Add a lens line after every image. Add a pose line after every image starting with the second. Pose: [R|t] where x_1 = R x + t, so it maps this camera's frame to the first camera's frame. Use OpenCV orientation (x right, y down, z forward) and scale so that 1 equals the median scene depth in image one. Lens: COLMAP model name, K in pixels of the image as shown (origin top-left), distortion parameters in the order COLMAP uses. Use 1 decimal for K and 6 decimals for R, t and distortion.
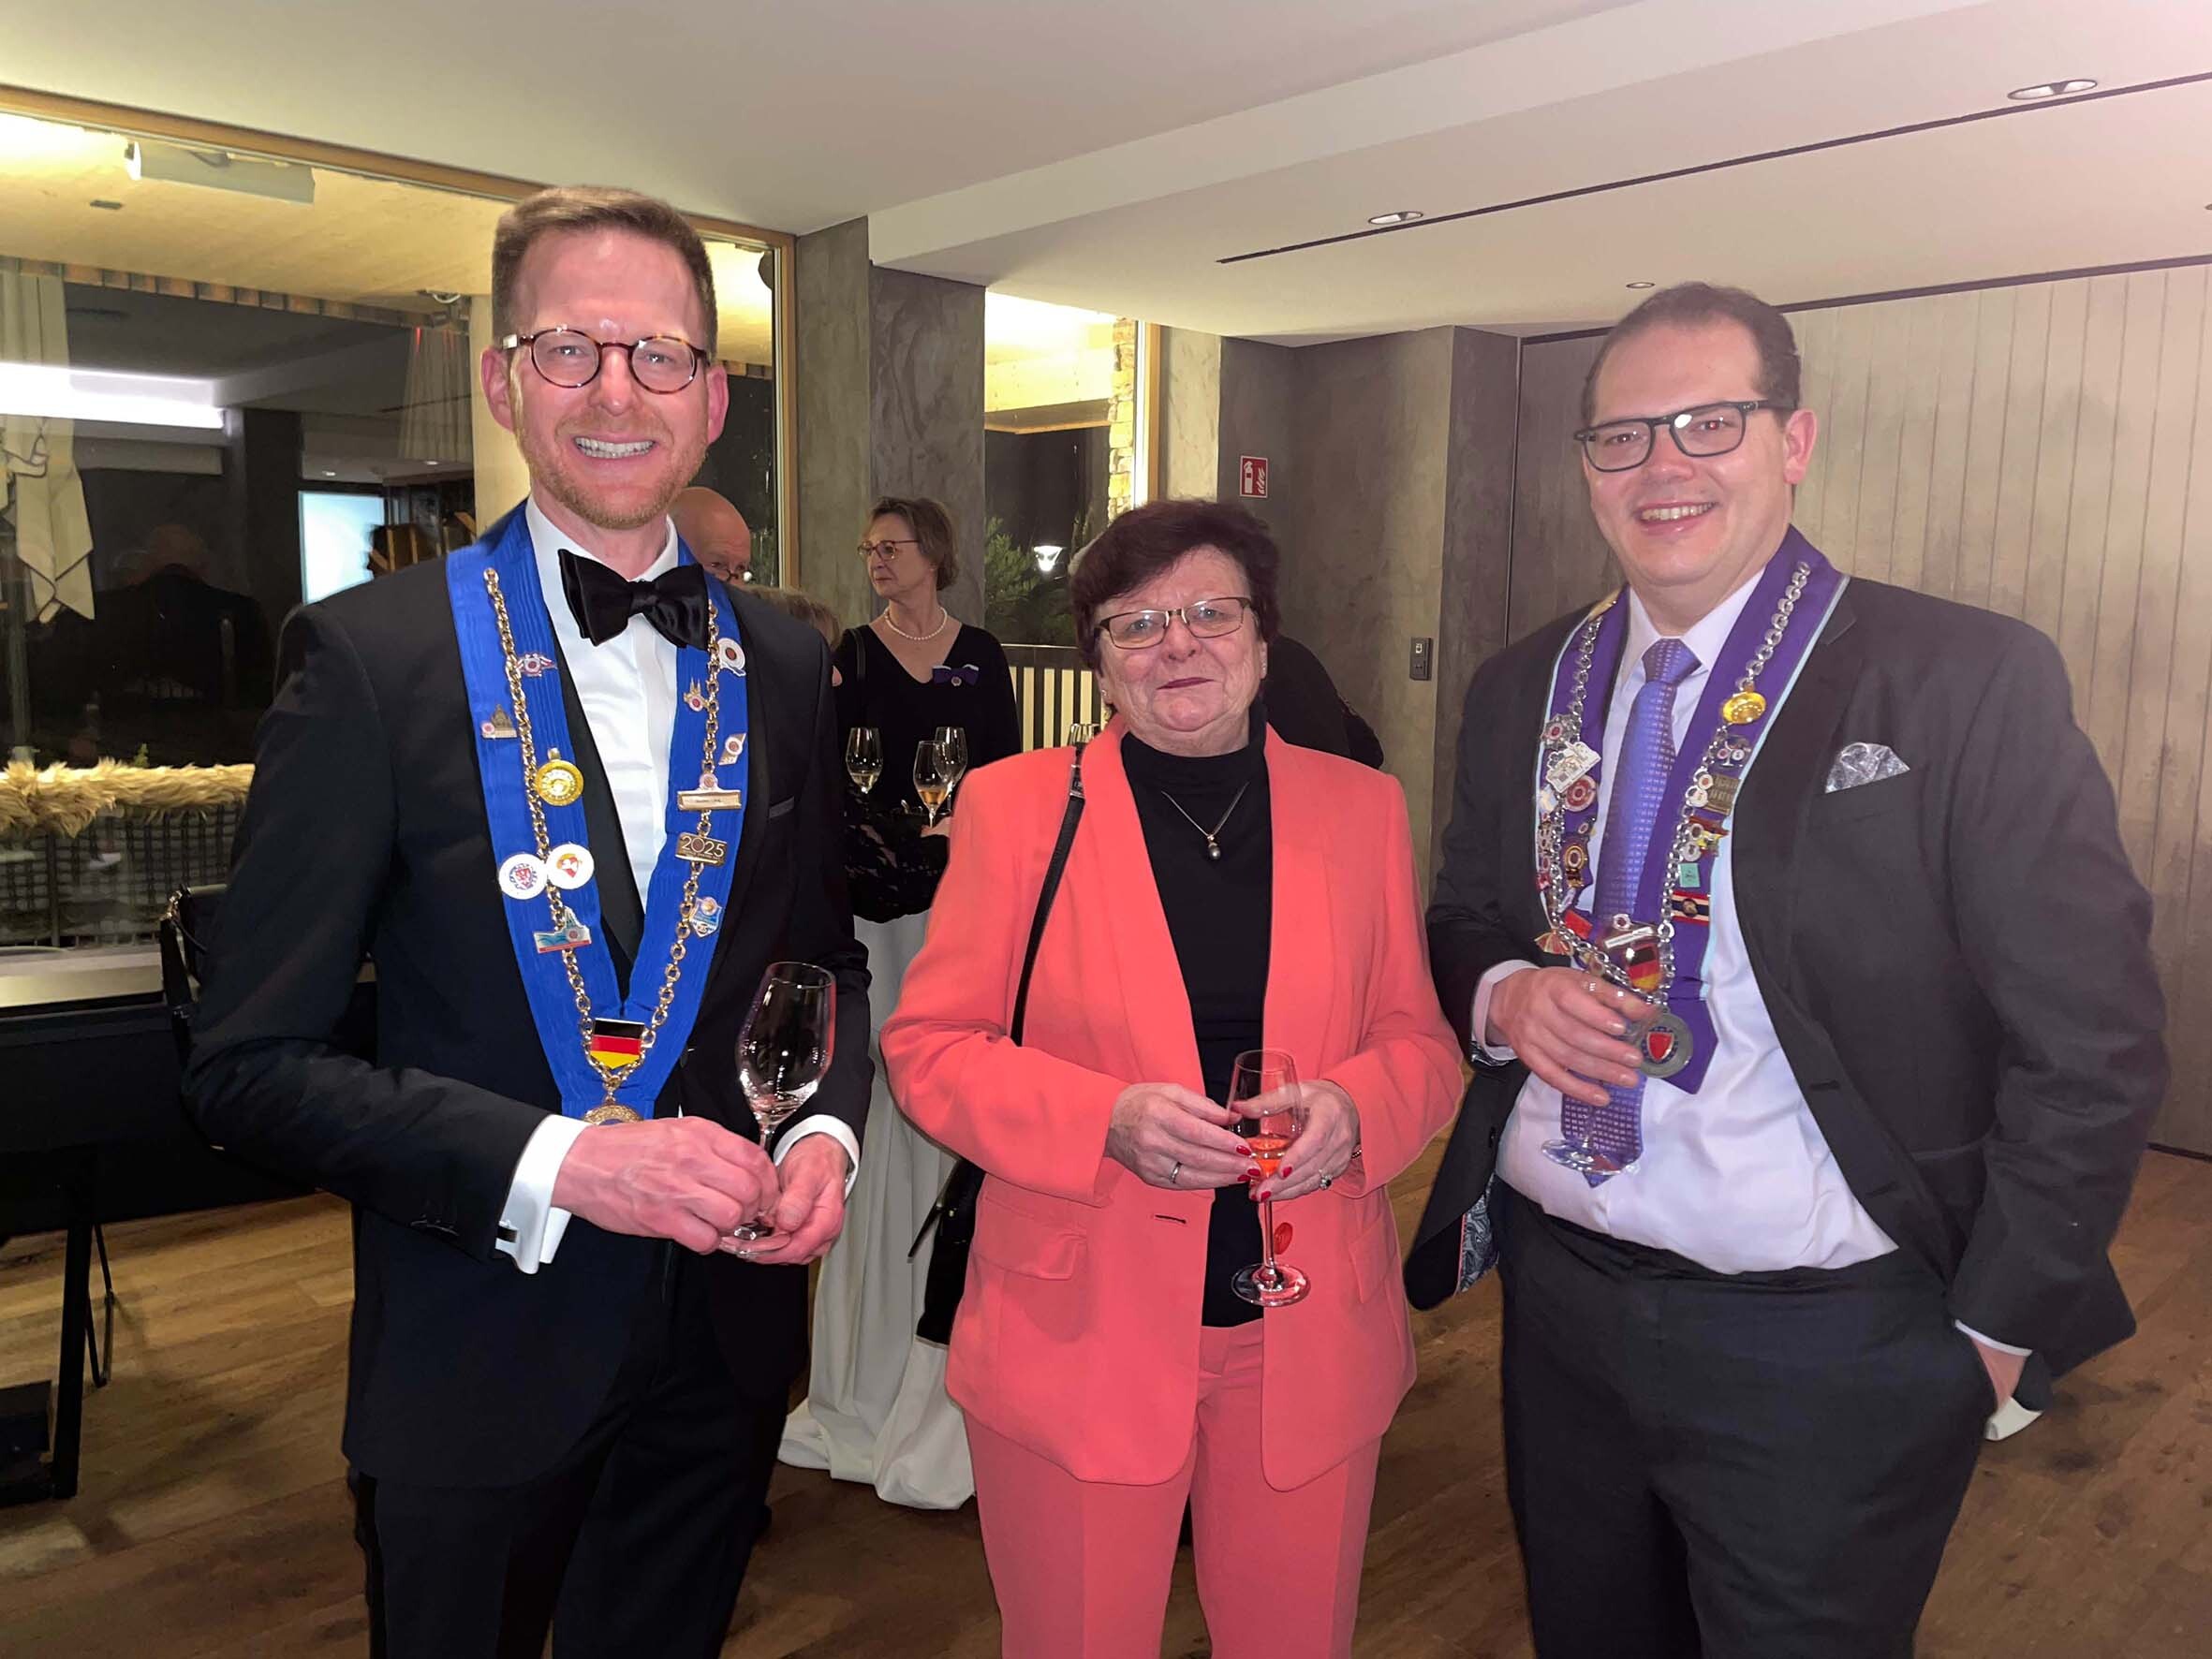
lens RADIAL K [[1662.3, 0, 1106.0], [0, 1662.3, 829.5], [0, 0, 1]] dist [0.104654, -0.137108]
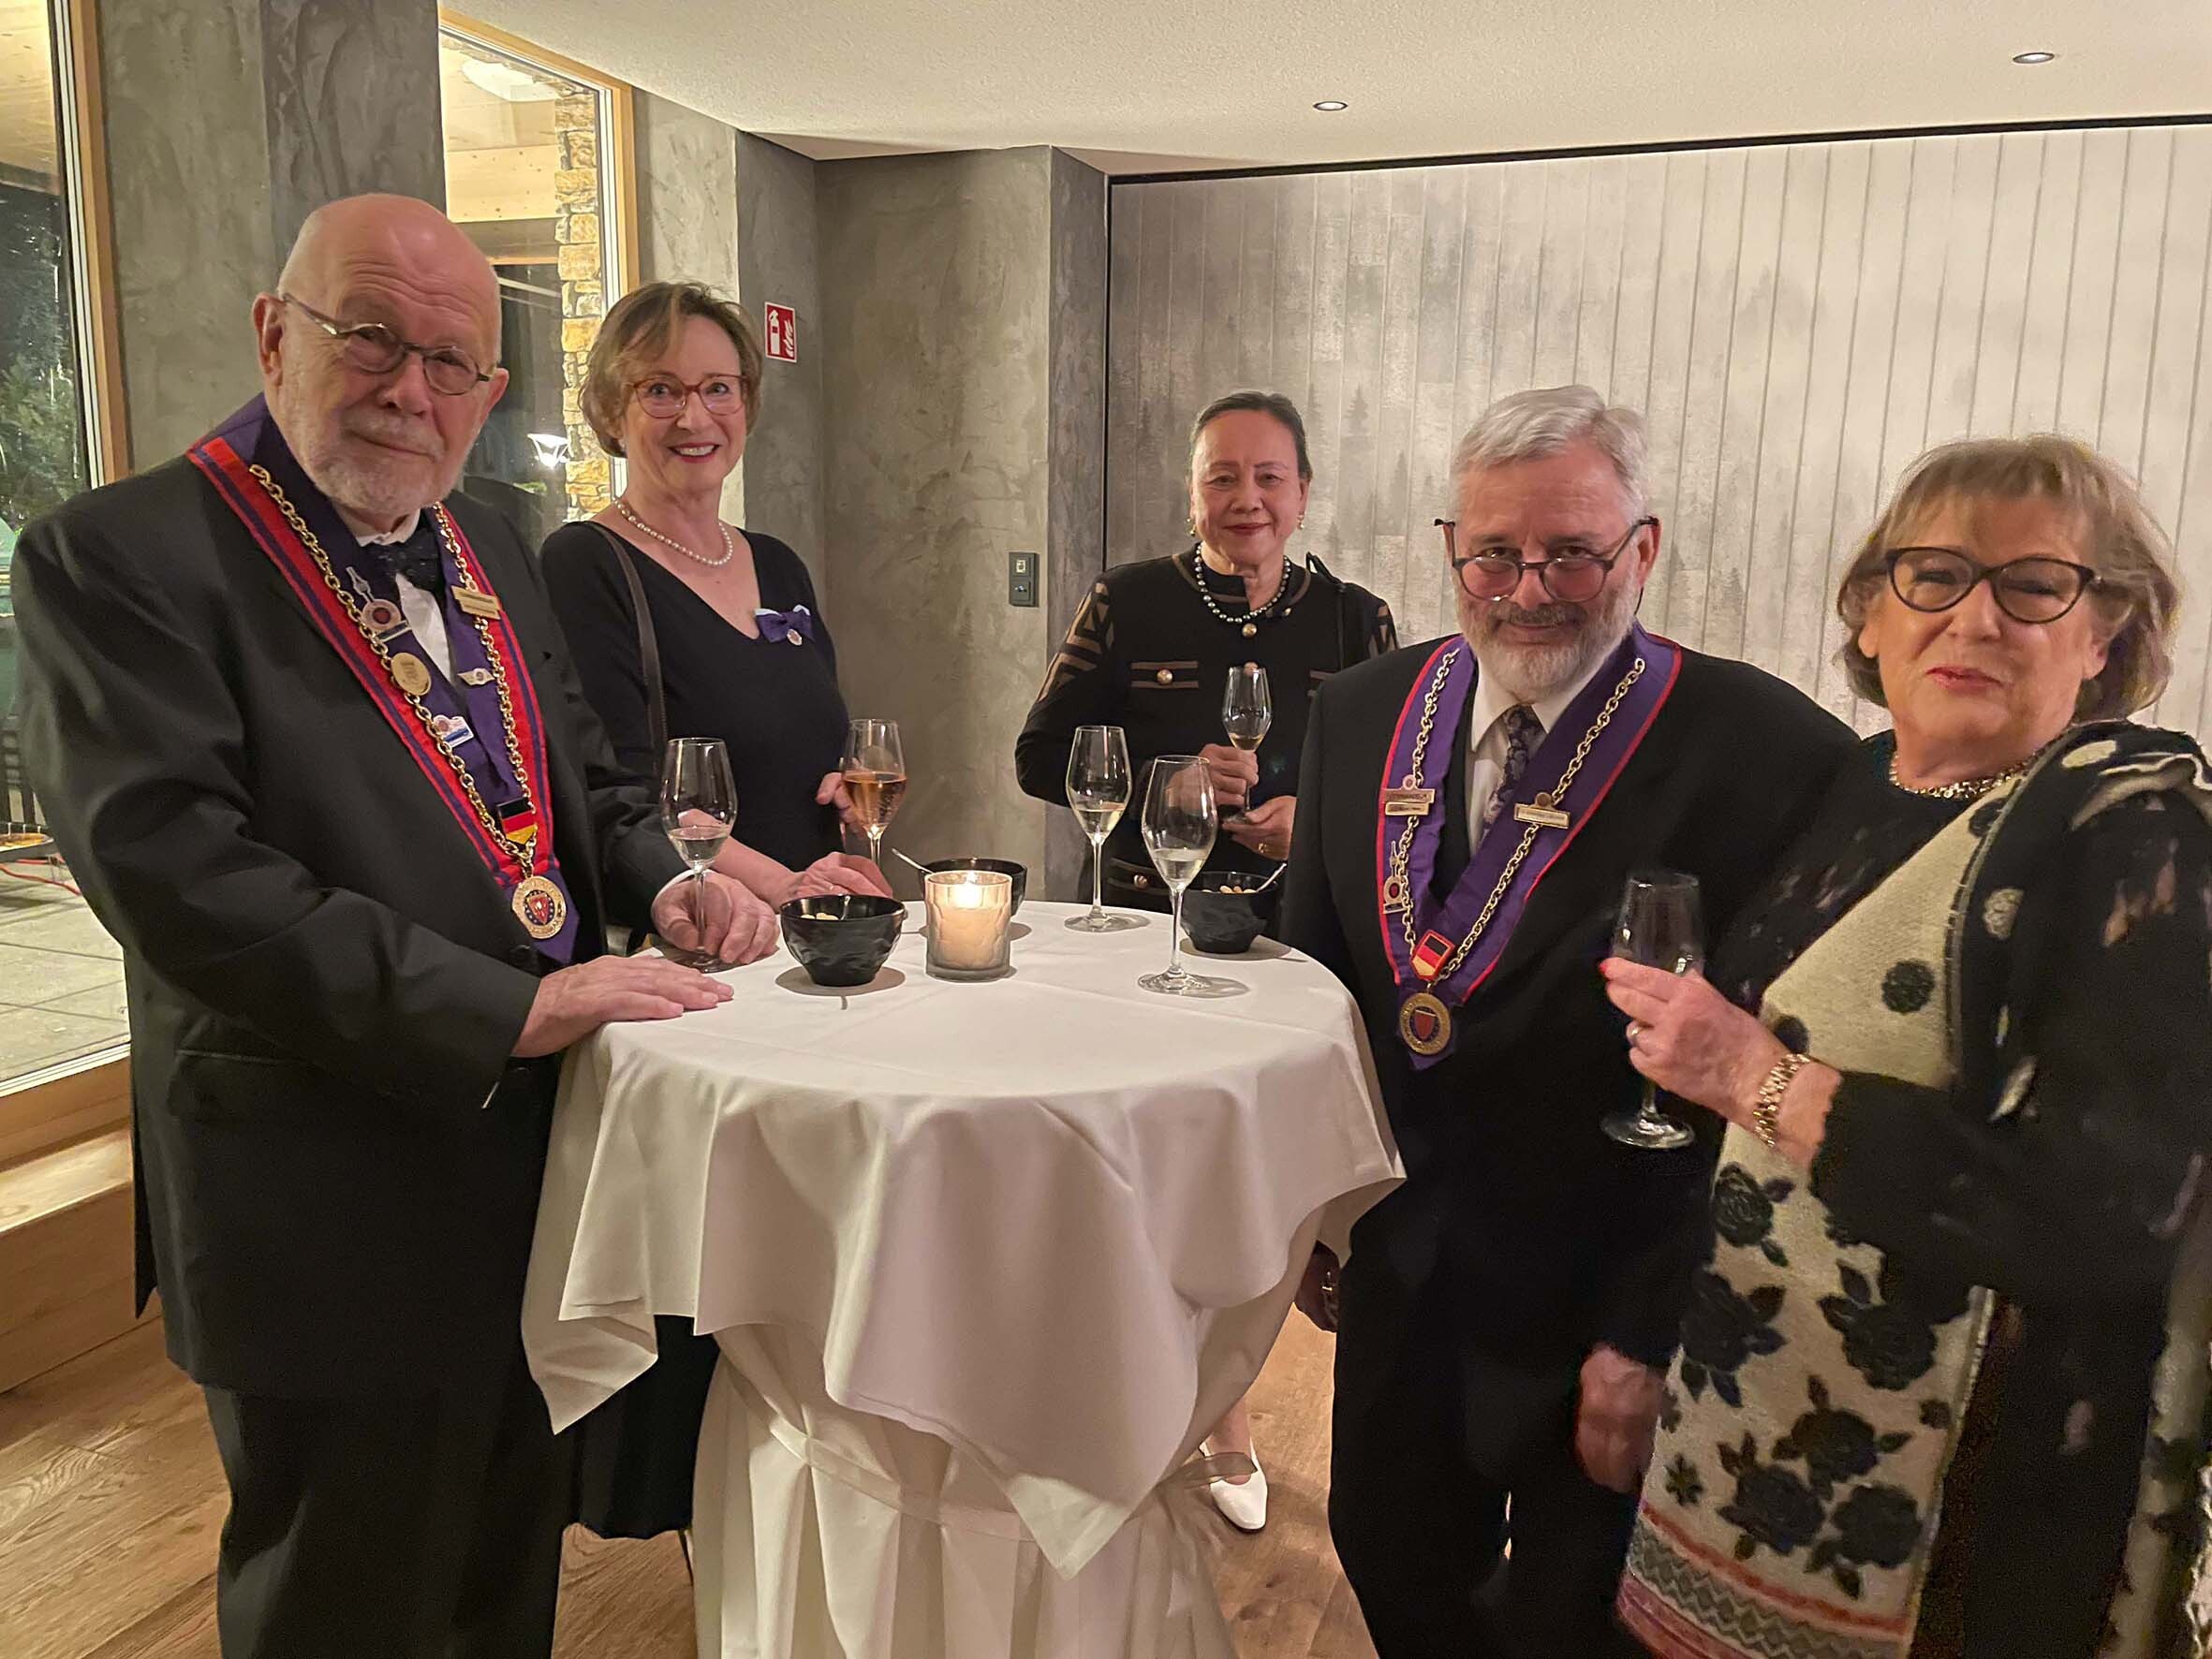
lens RADIAL K [[1662.3, 0, 1106.0], [0, 1662.3, 829.5], [0, 0, 1]] dist [0.104654, -0.137108]
pose [[0.897491, -0.076546, 0.434339, -0.128003], [0.053843, 0.996473, 0.064355, -0.032956], [-0.437734, -0.034372, 0.898447, 0.270954]]
